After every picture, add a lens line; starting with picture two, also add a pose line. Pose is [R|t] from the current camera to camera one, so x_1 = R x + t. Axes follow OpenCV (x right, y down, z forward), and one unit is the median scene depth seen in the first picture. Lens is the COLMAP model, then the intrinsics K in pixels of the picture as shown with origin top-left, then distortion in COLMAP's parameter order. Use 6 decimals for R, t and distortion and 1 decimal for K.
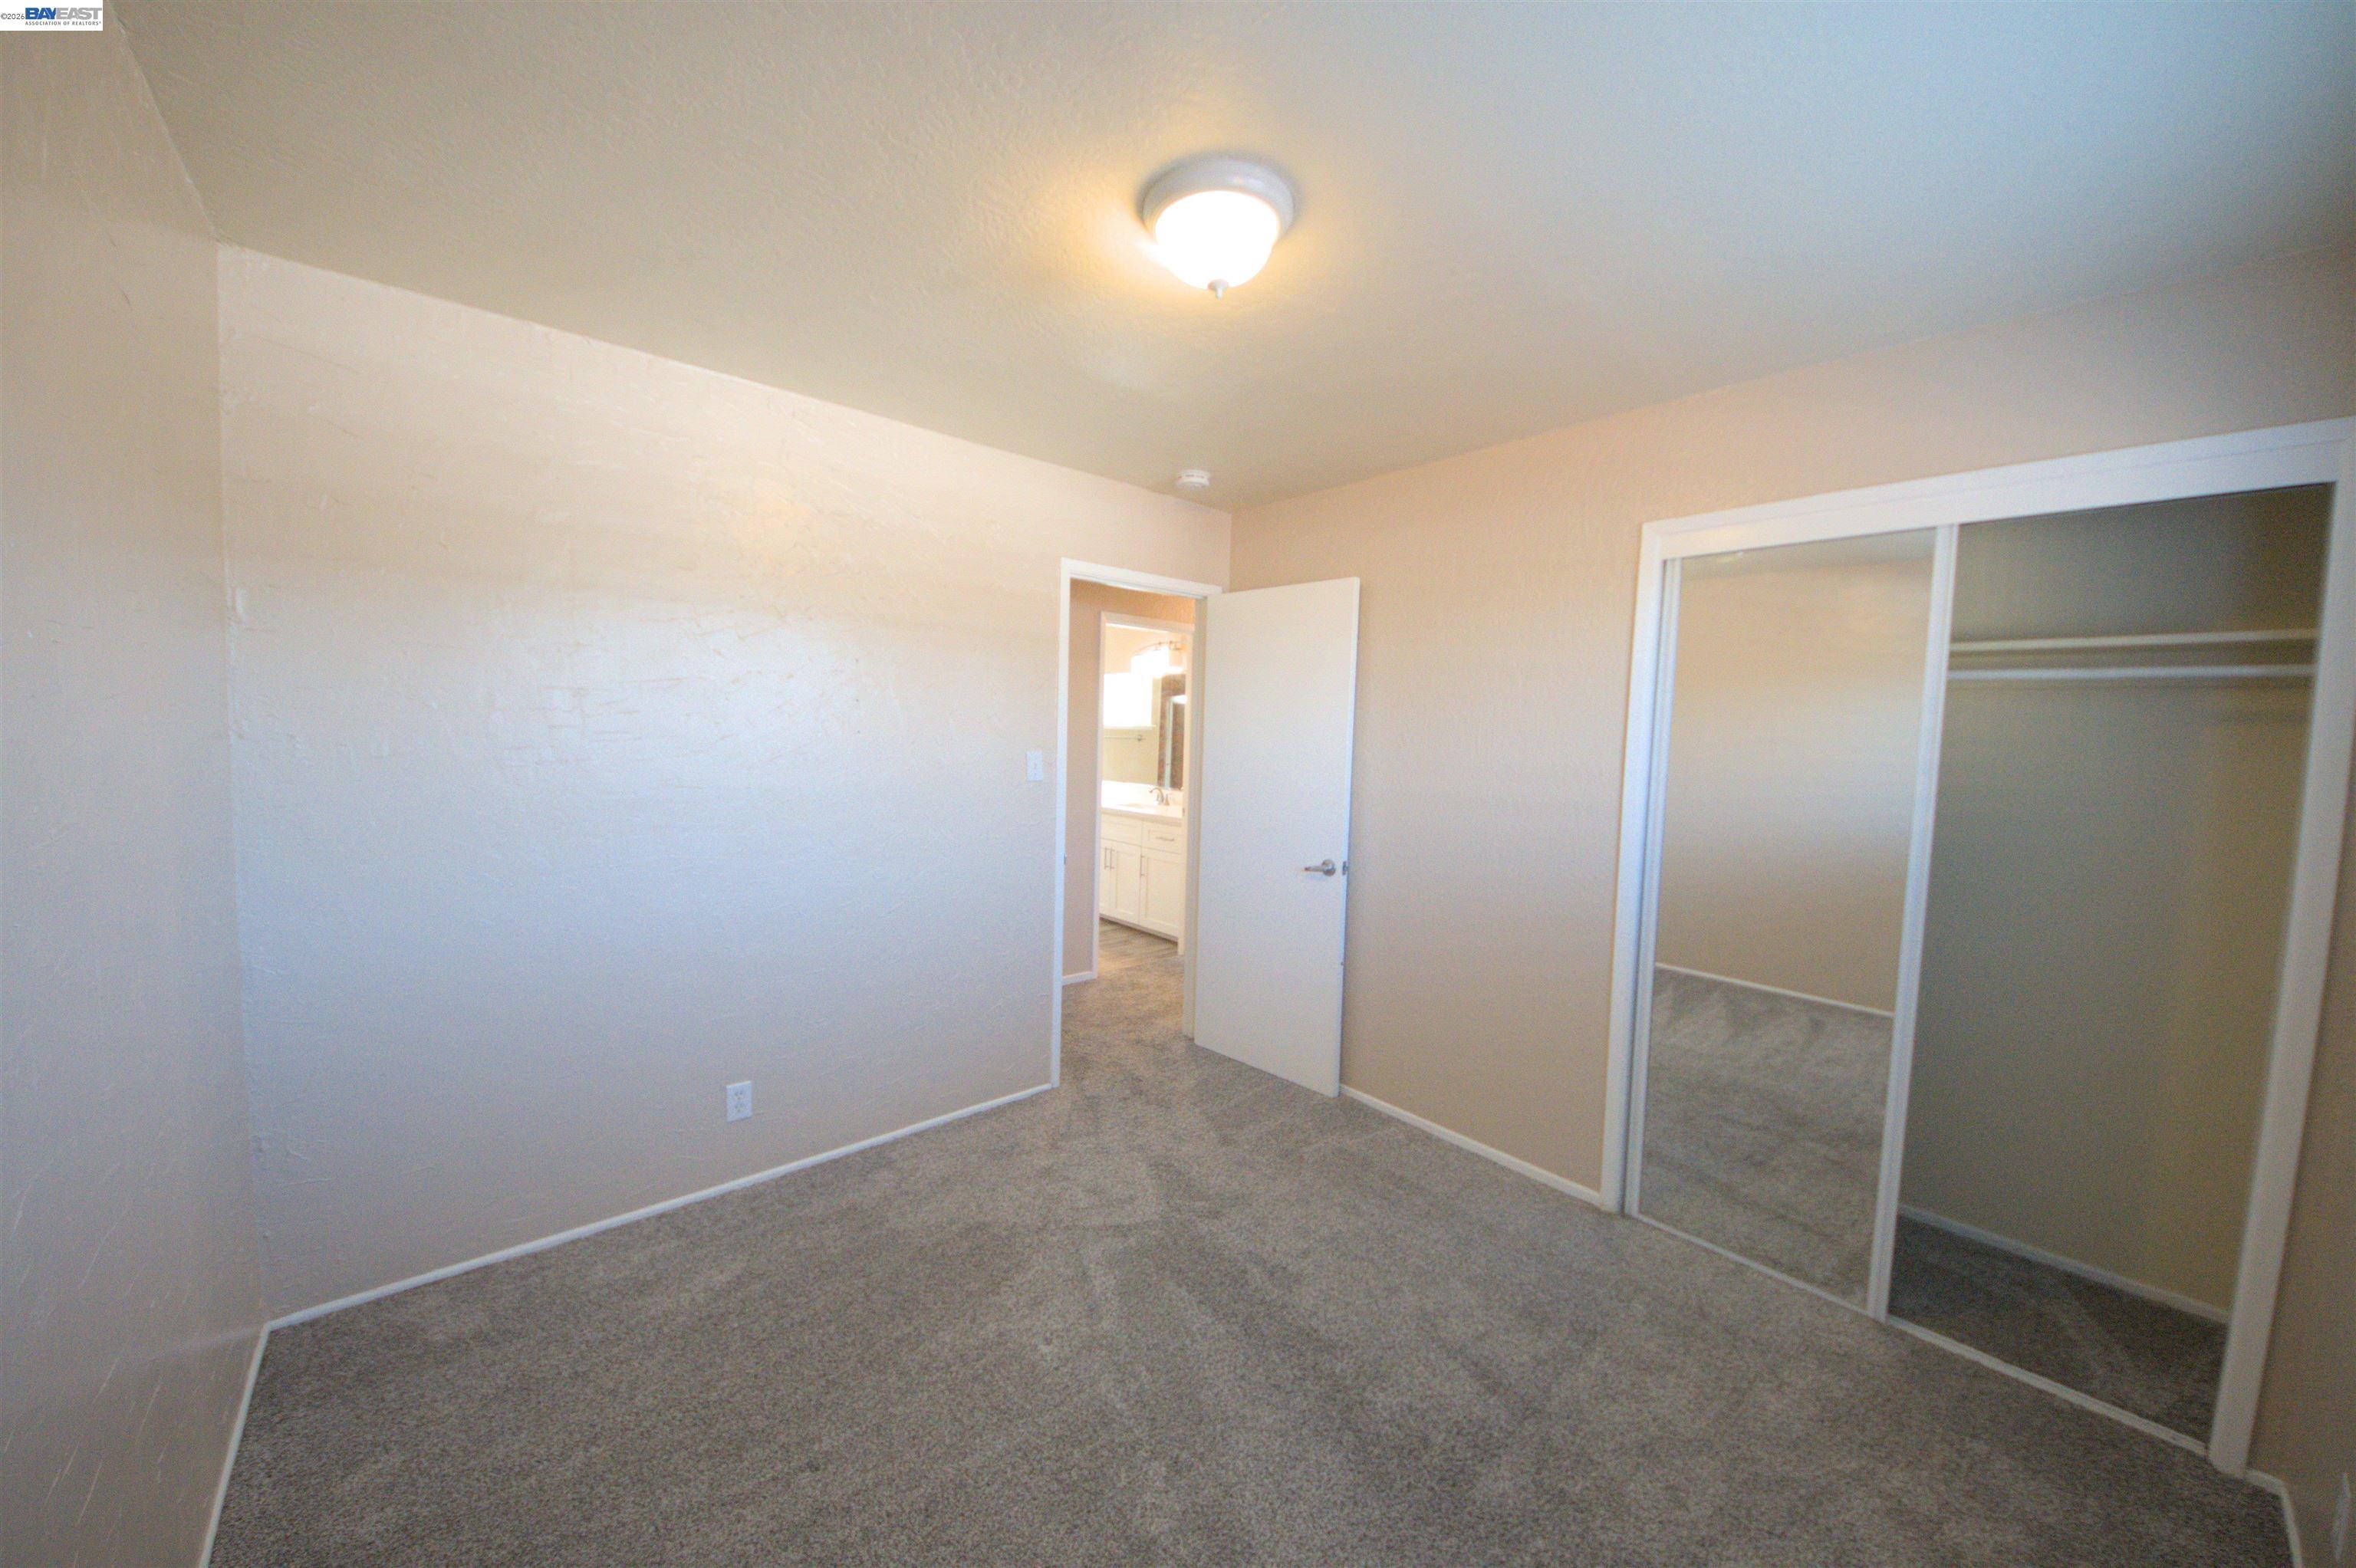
lens RADIAL K [[843.5, 0, 1179.7], [0, 843.5, 781.5], [0, 0, 1]] dist [0.012731, -0.003690]
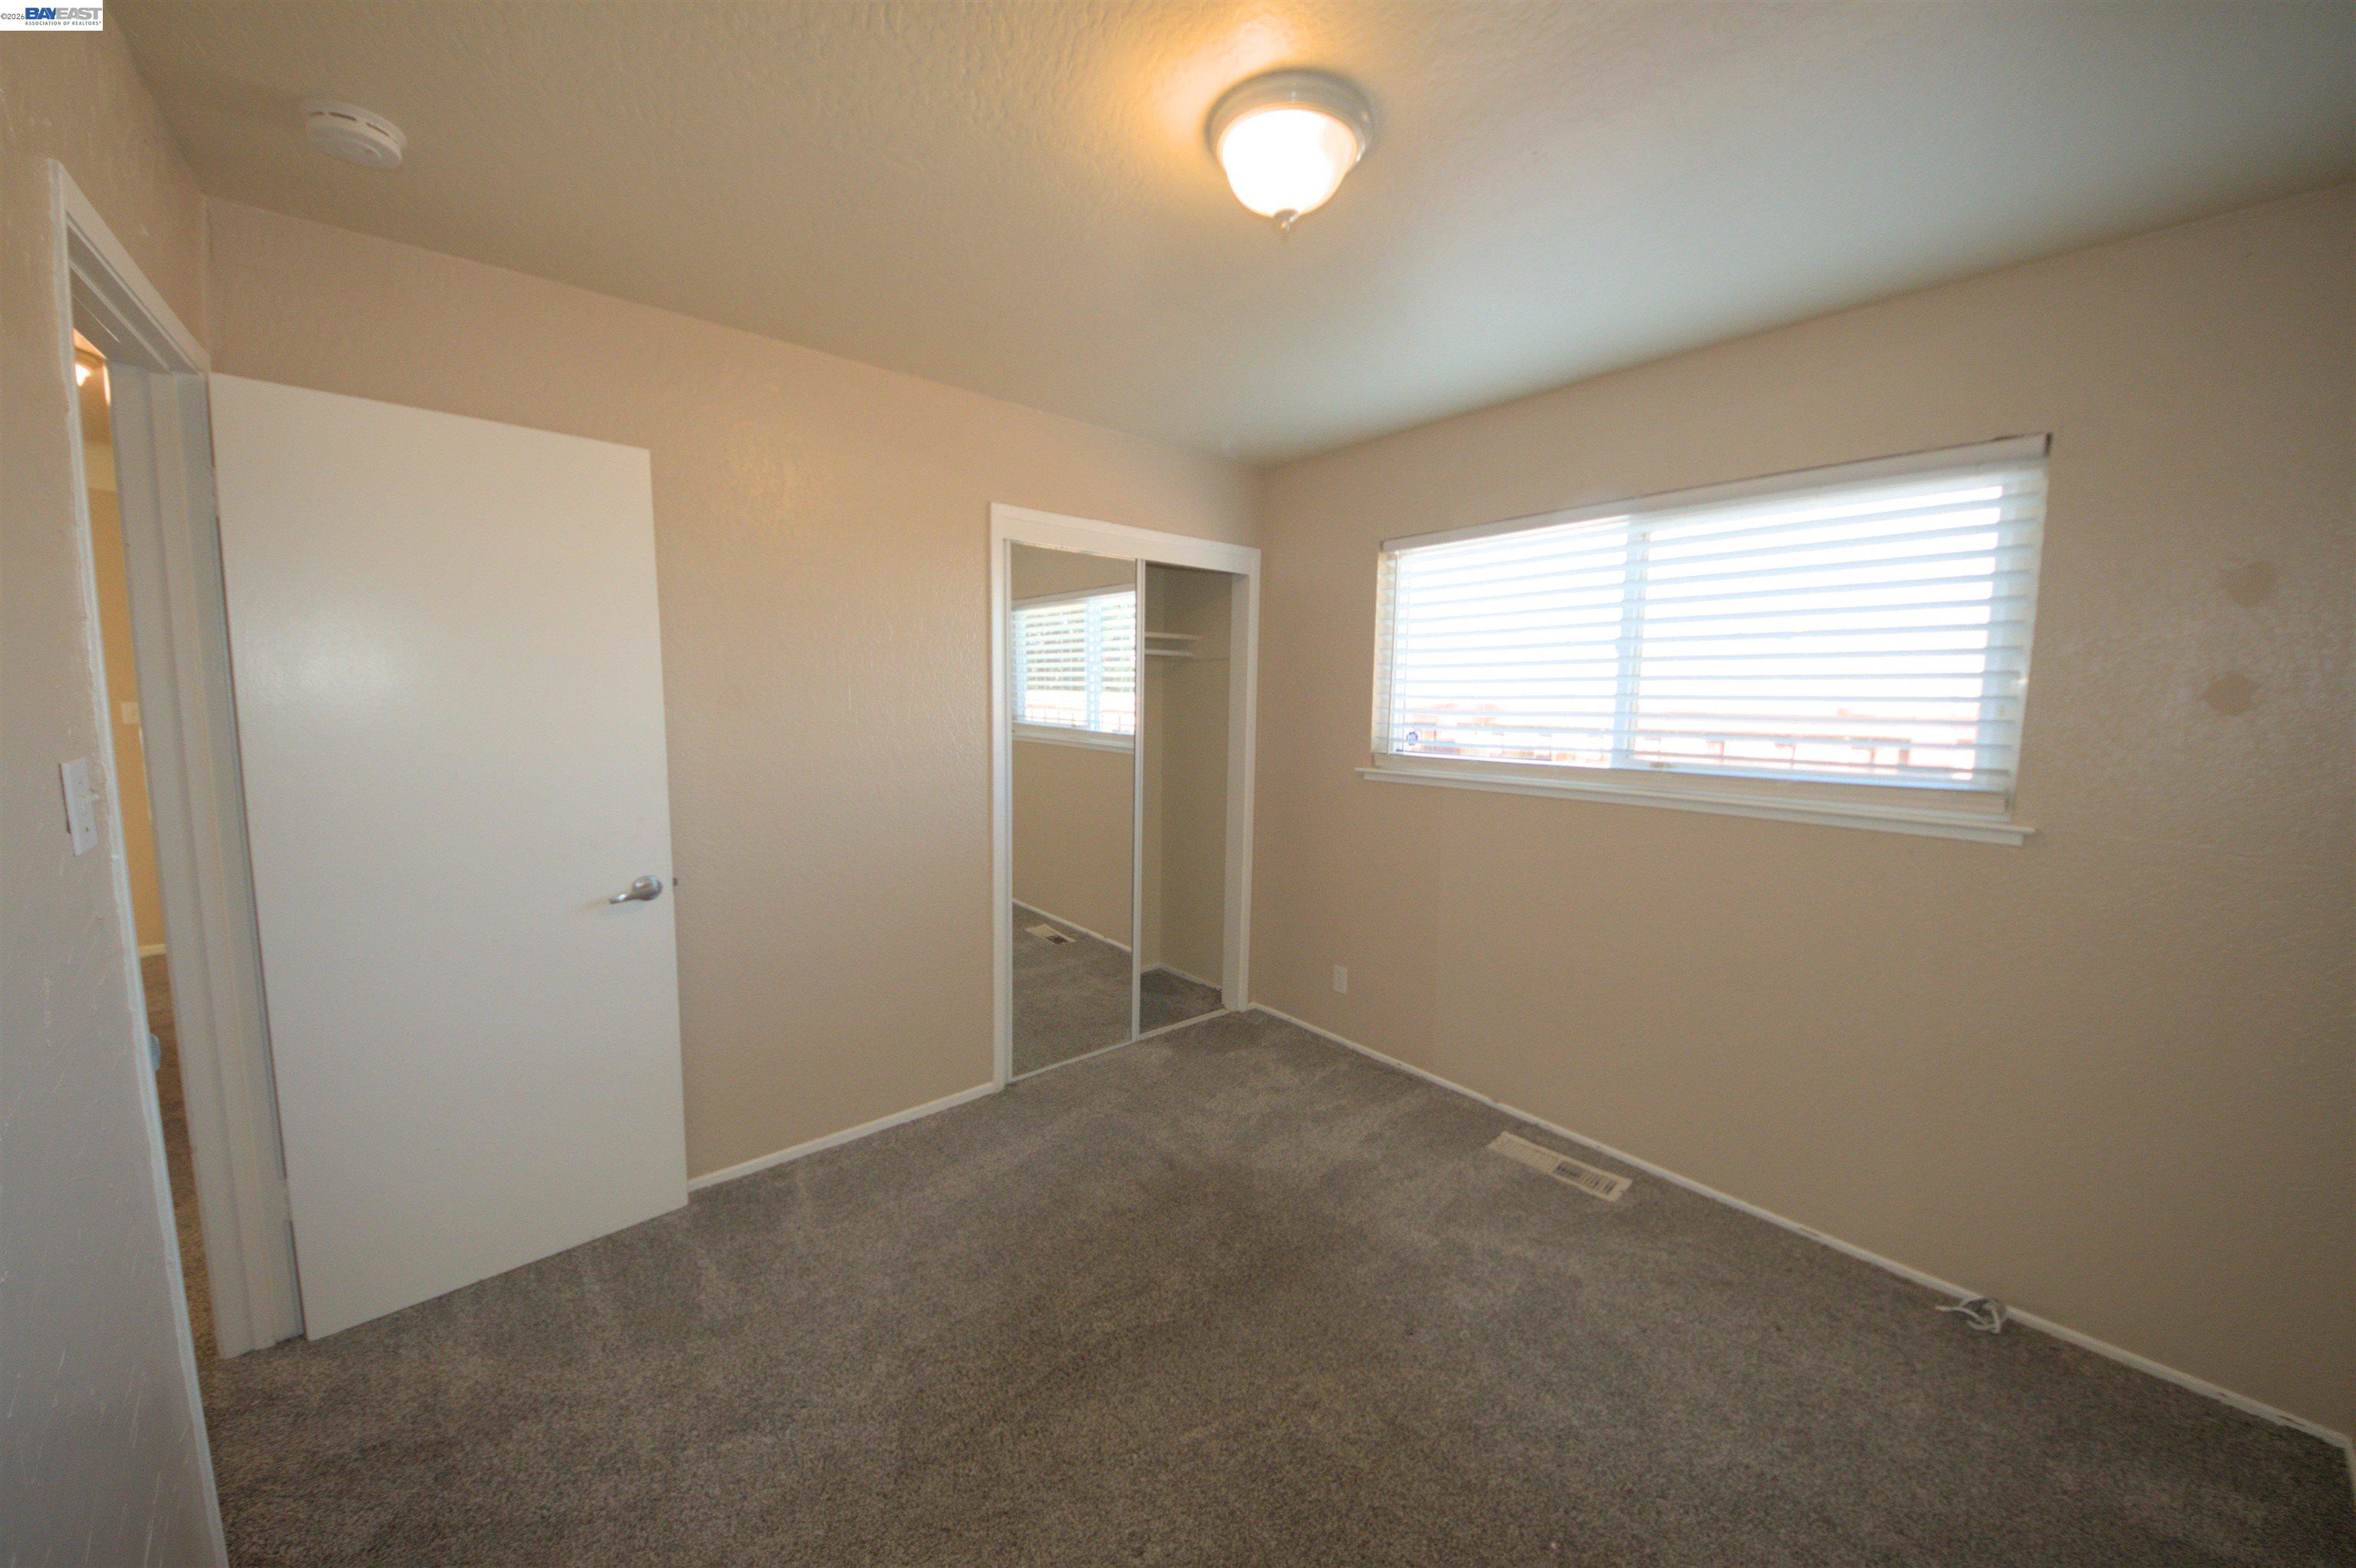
lens RADIAL K [[843.5, 0, 1173.3], [0, 843.5, 786.3], [0, 0, 1]] dist [0.012731, -0.003690]
pose [[0.004043, -0.136619, 0.990615, -0.573305], [0.046658, 0.989570, 0.136285, -0.061775], [-0.998903, 0.045670, 0.010375, 0.686012]]
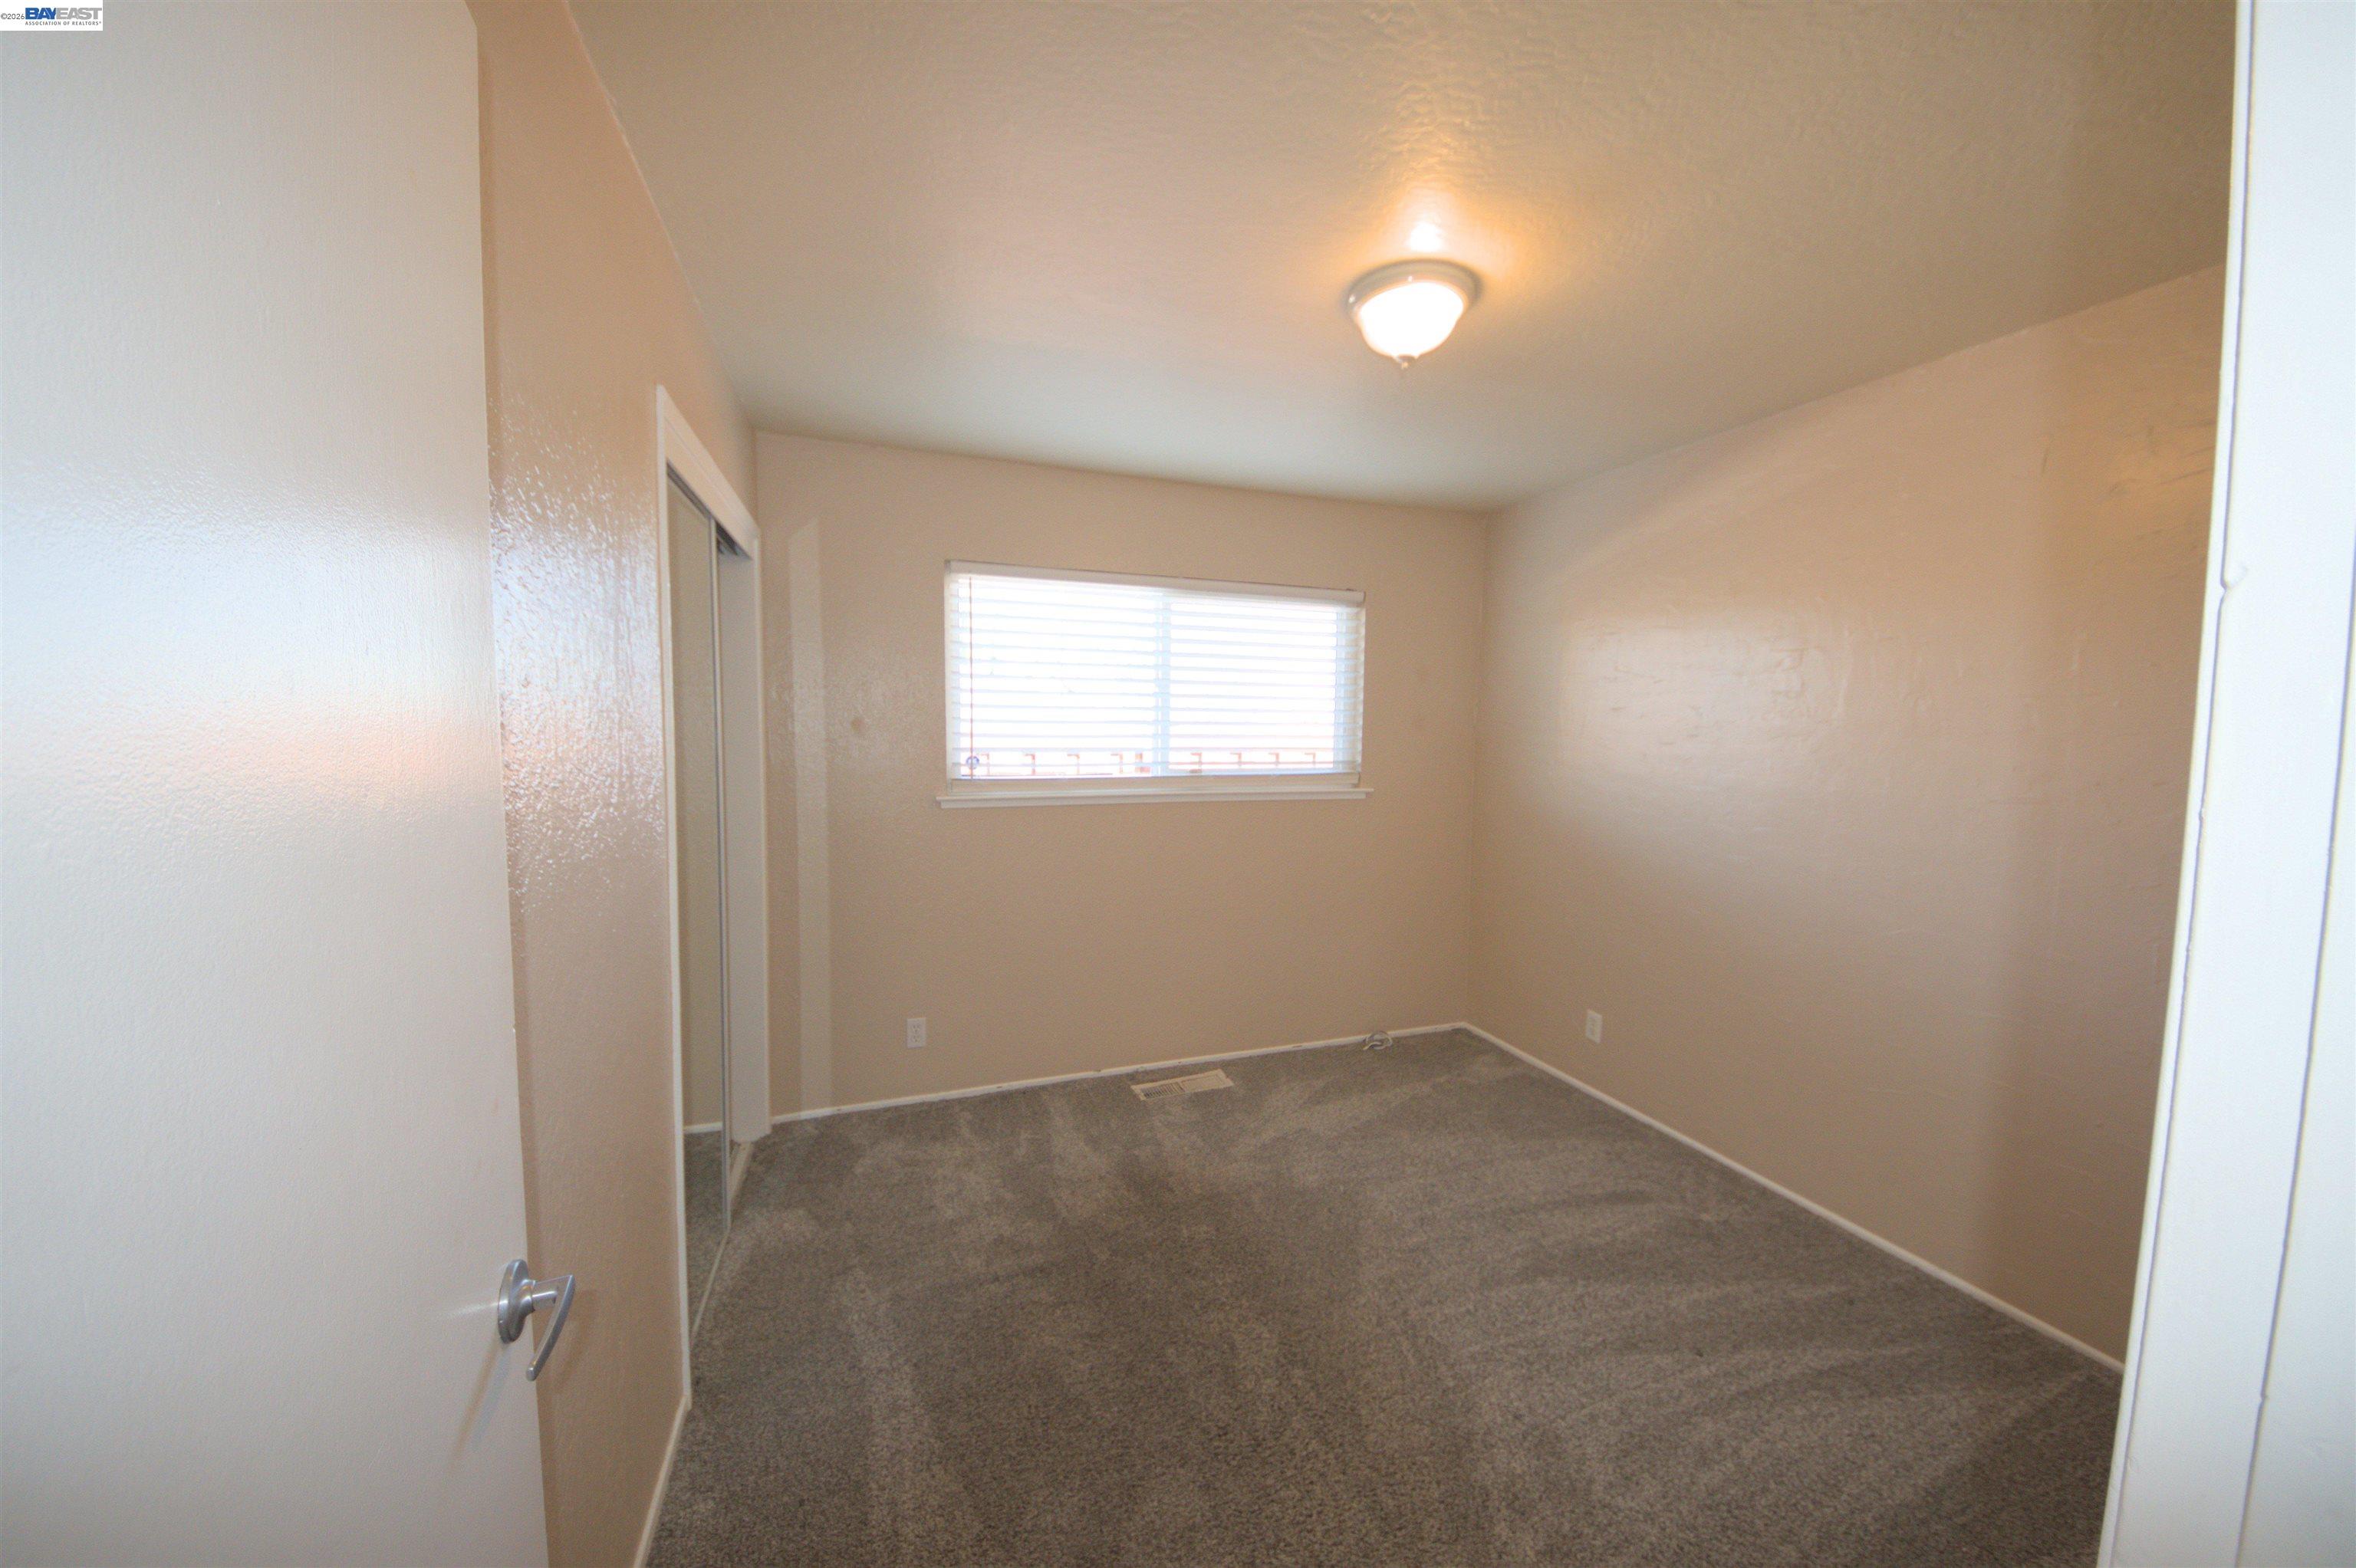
lens RADIAL K [[843.5, 0, 1192.9], [0, 843.5, 780.3], [0, 0, 1]] dist [0.012731, -0.003690]
pose [[-0.946325, -0.062411, 0.317135, -0.054124], [-0.022584, 0.991550, 0.127742, -0.084918], [-0.322428, 0.113723, -0.939738, 1.381054]]
